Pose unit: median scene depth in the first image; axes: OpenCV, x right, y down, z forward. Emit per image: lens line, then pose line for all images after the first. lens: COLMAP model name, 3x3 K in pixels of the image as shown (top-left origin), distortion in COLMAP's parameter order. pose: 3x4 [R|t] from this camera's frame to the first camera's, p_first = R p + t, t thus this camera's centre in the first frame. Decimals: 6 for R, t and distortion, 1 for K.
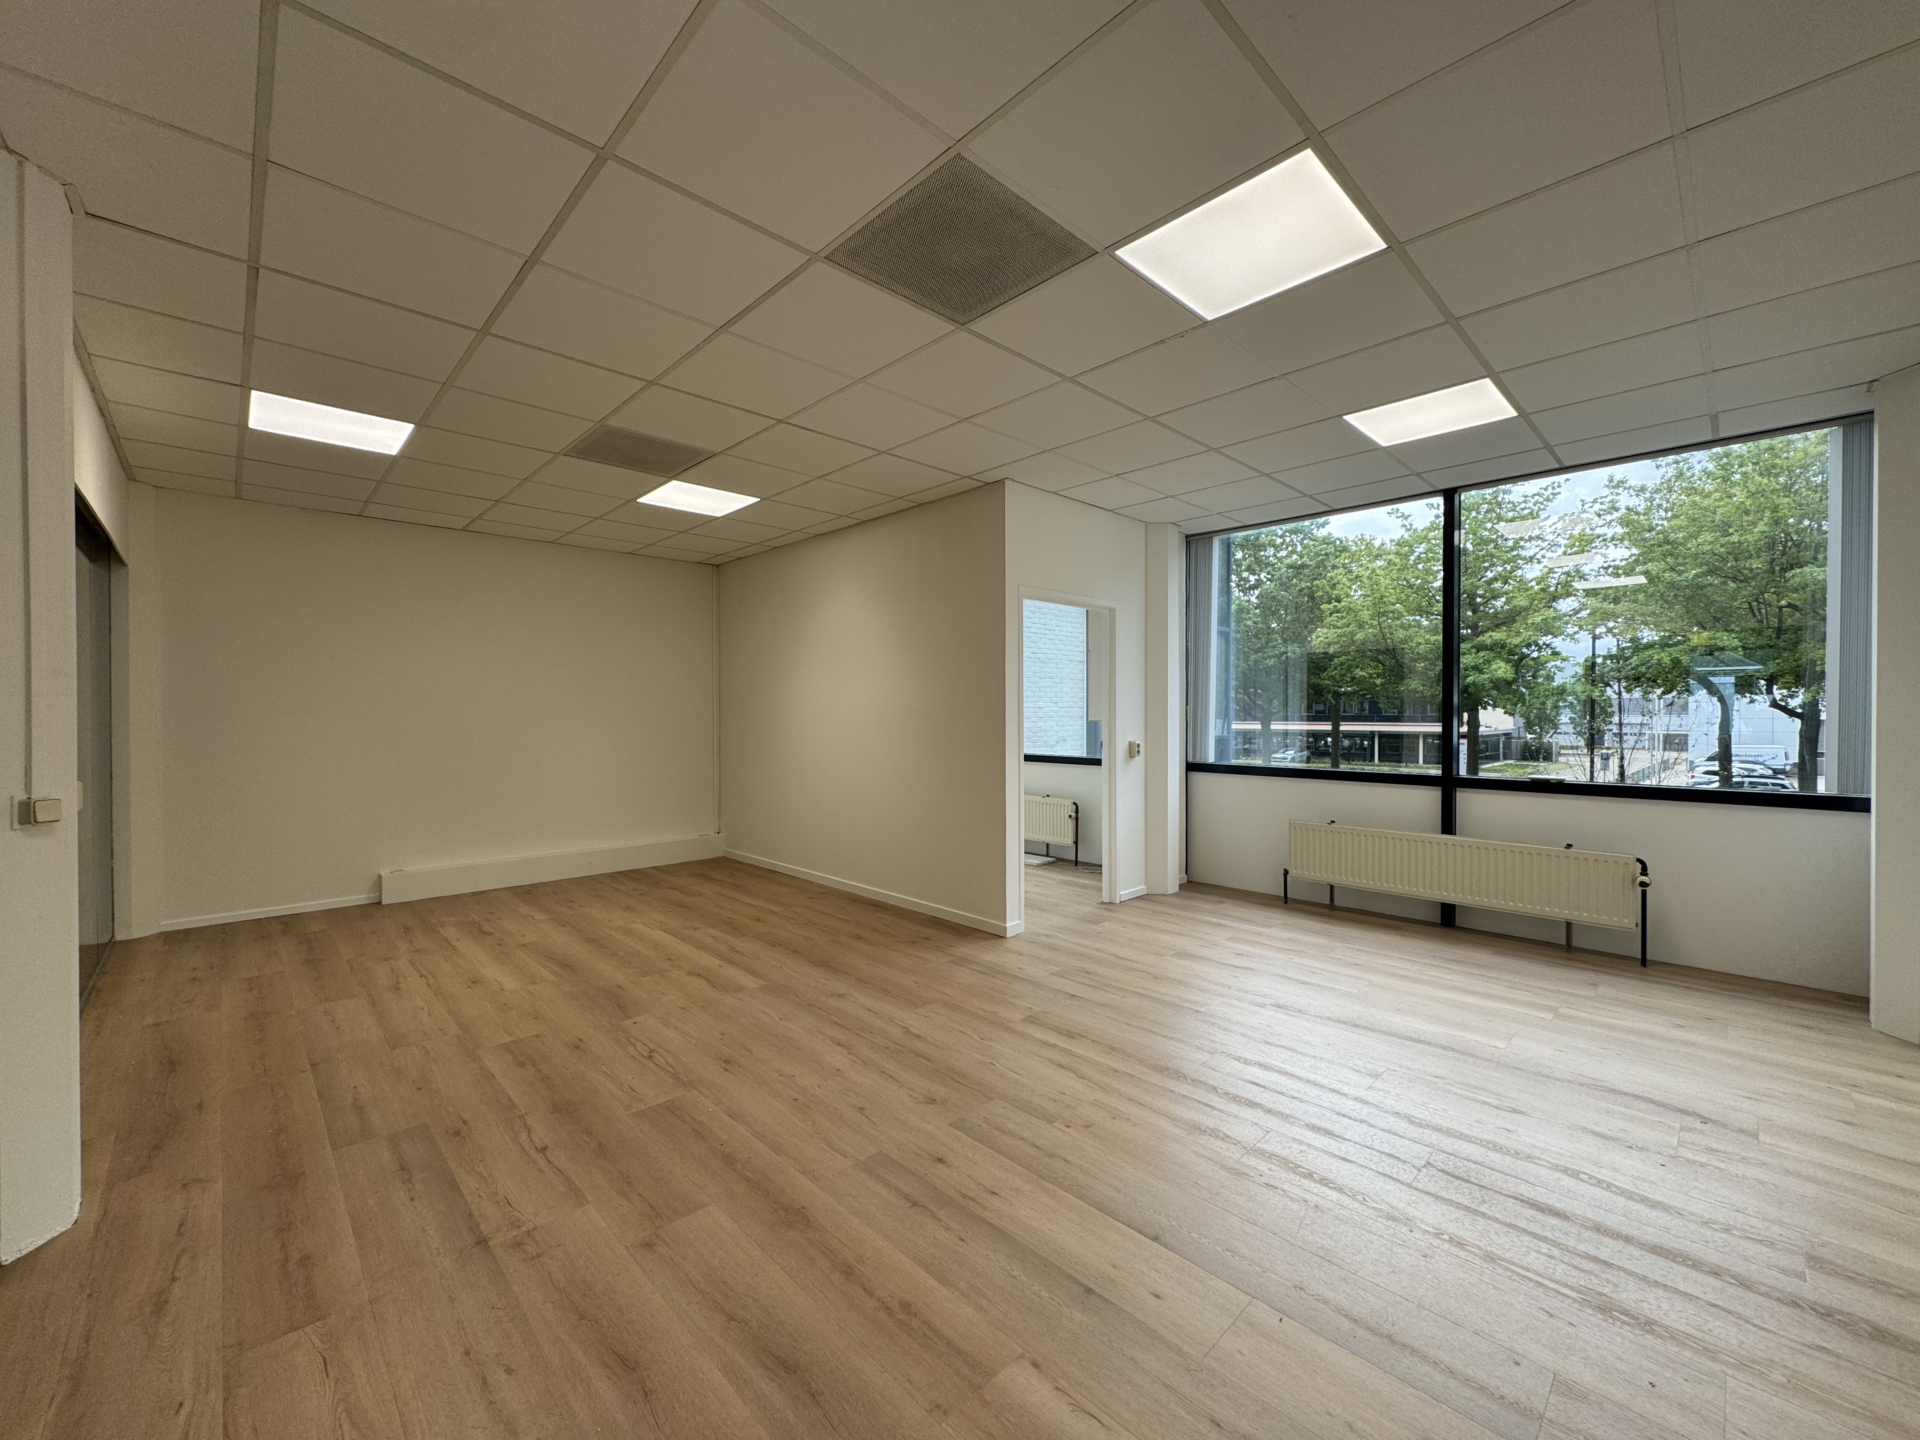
lens RADIAL K [[761.1, 0, 954.9], [0, 761.1, 716.2], [0, 0, 1]] dist [0.002219, 0.000138]
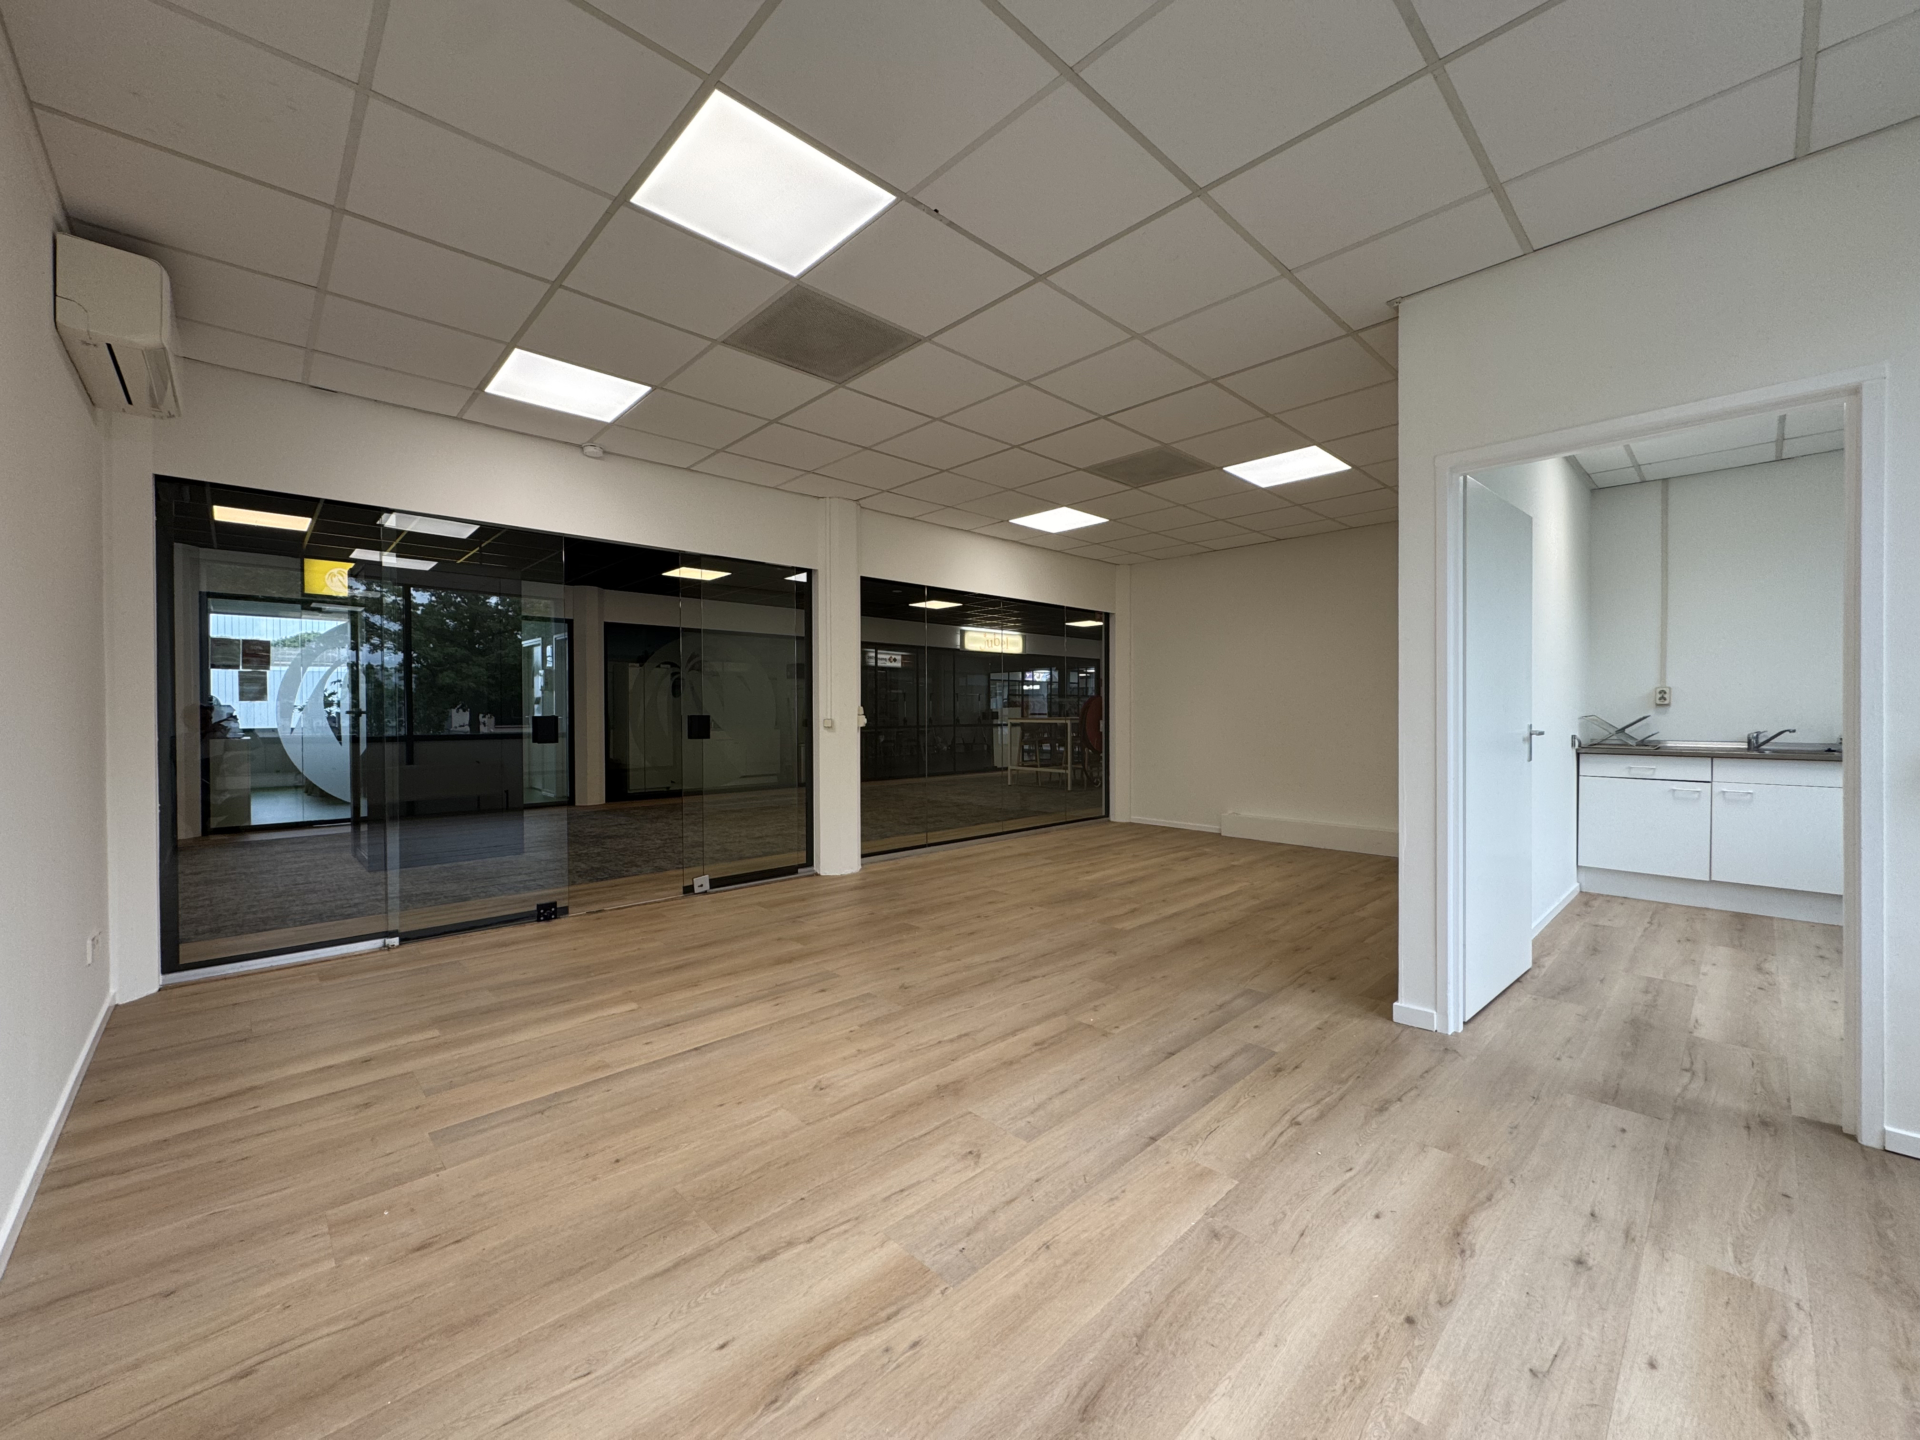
lens RADIAL K [[761.1, 0, 954.9], [0, 761.1, 716.2], [0, 0, 1]] dist [0.002219, 0.000138]
pose [[-0.017490, 0.005978, -0.999829, 0.862836], [0.005374, 0.999968, 0.005885, 0.037539], [0.999833, -0.005270, -0.017522, 0.785395]]
